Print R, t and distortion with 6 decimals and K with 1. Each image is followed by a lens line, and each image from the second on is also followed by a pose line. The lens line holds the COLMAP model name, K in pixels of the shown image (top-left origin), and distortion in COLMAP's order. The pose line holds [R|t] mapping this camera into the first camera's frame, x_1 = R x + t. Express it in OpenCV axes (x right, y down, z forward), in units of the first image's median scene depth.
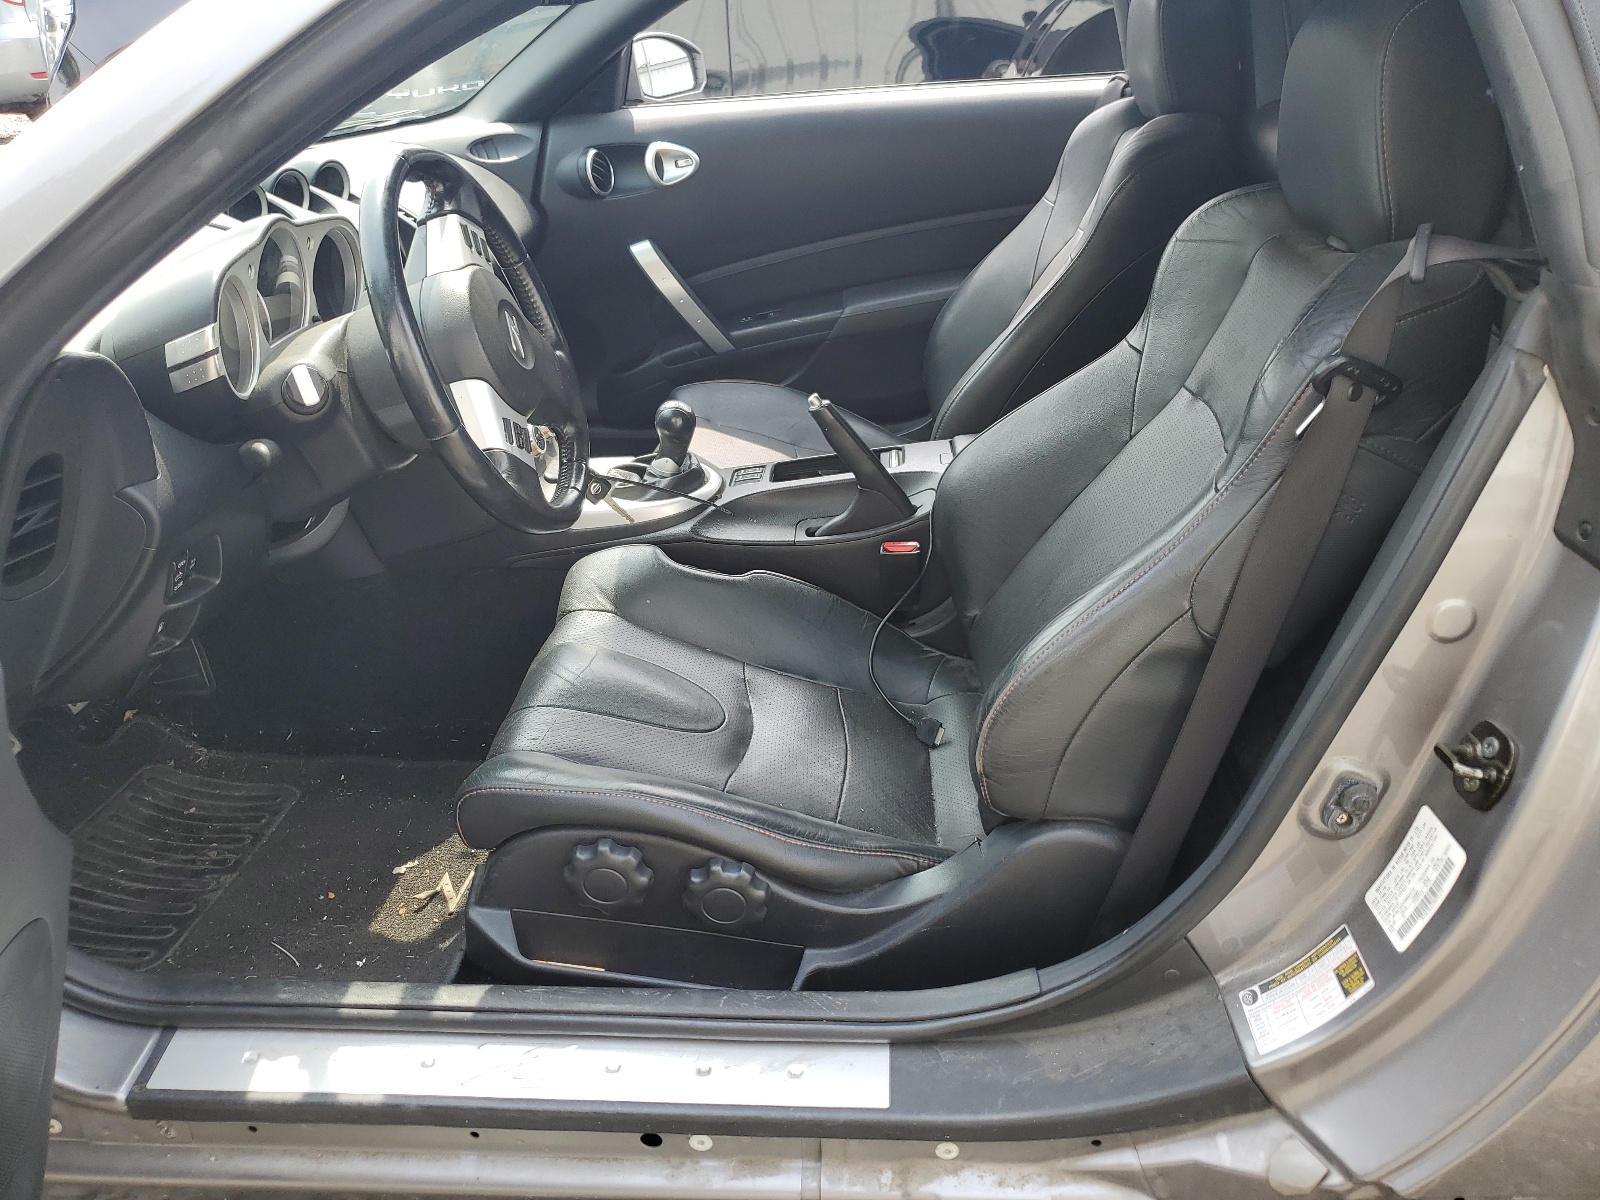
lens RADIAL K [[1211.5, 0, 800.0], [0, 1211.5, 600.0], [0, 0, 1]] dist [0.009117, -0.000153]
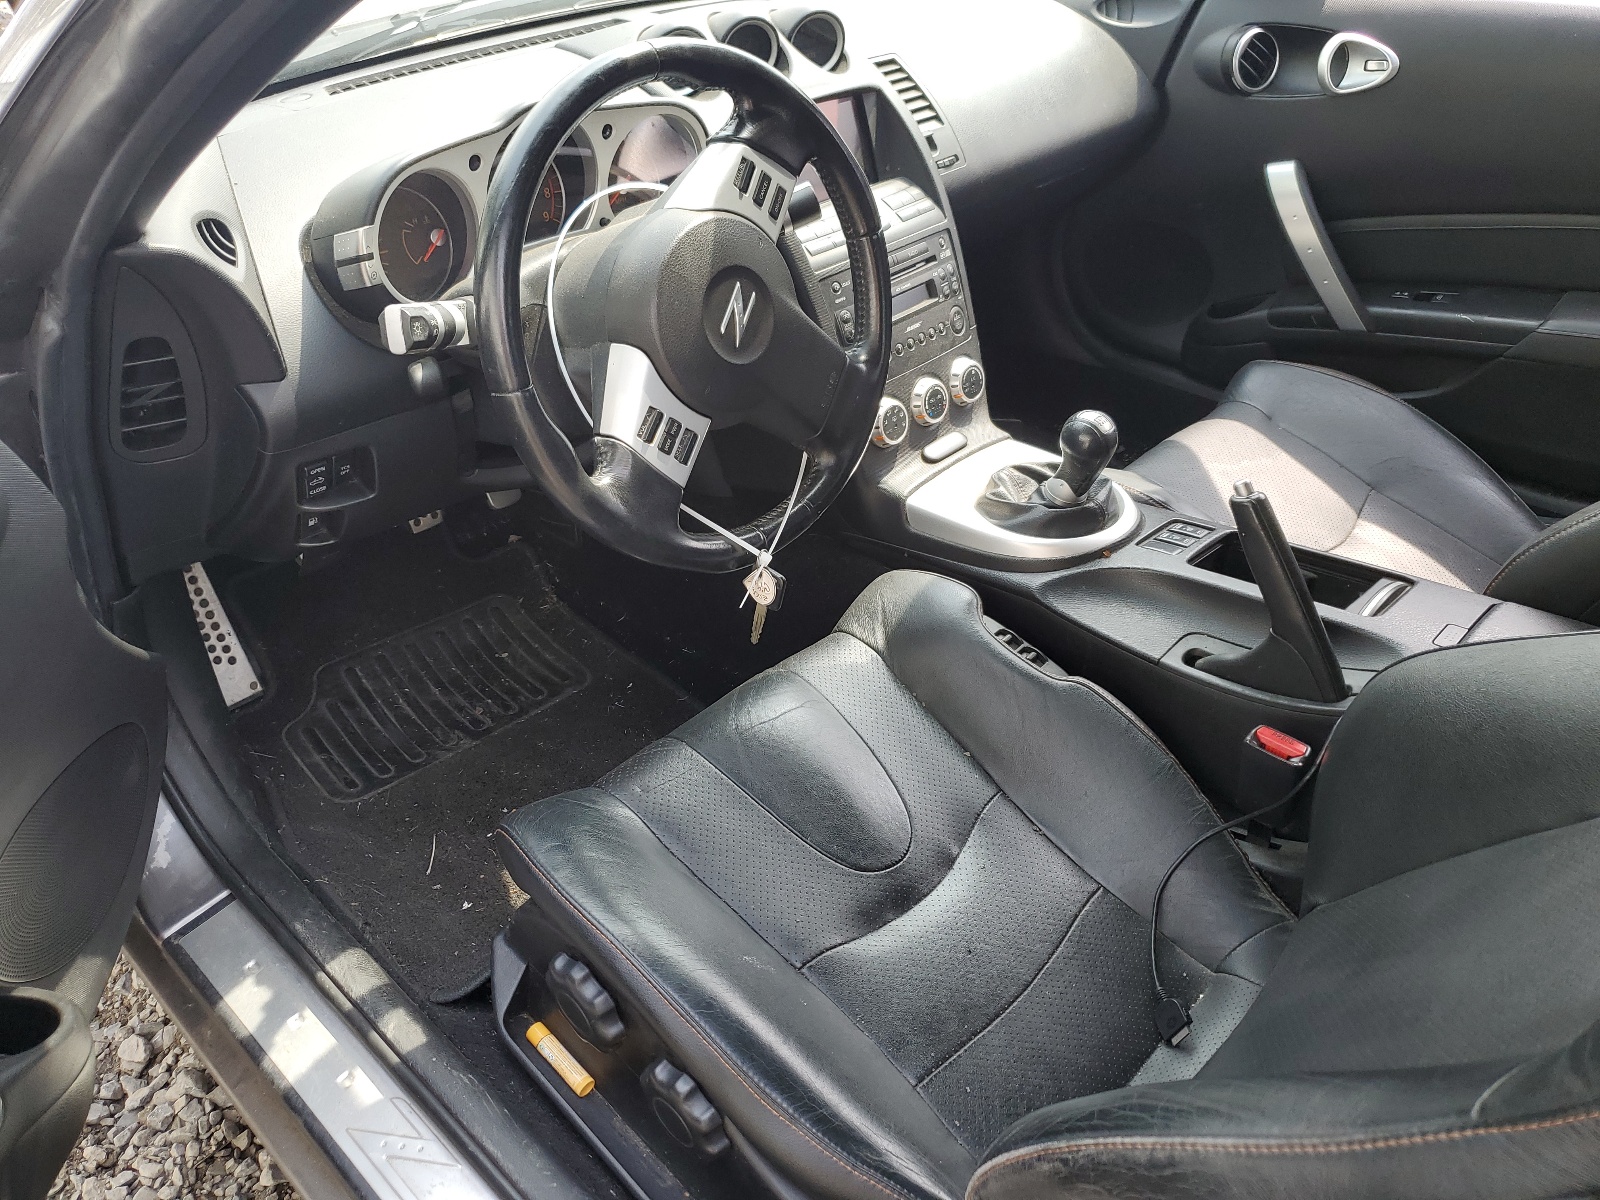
lens RADIAL K [[1215.3, 0, 800.0], [0, 1215.3, 600.0], [0, 0, 1]] dist [-0.043385, 0.000255]
pose [[0.760742, 0.392963, -0.516577, 0.183197], [-0.313407, 0.919358, 0.237818, -0.180289], [0.568373, -0.019019, 0.822551, 0.303433]]
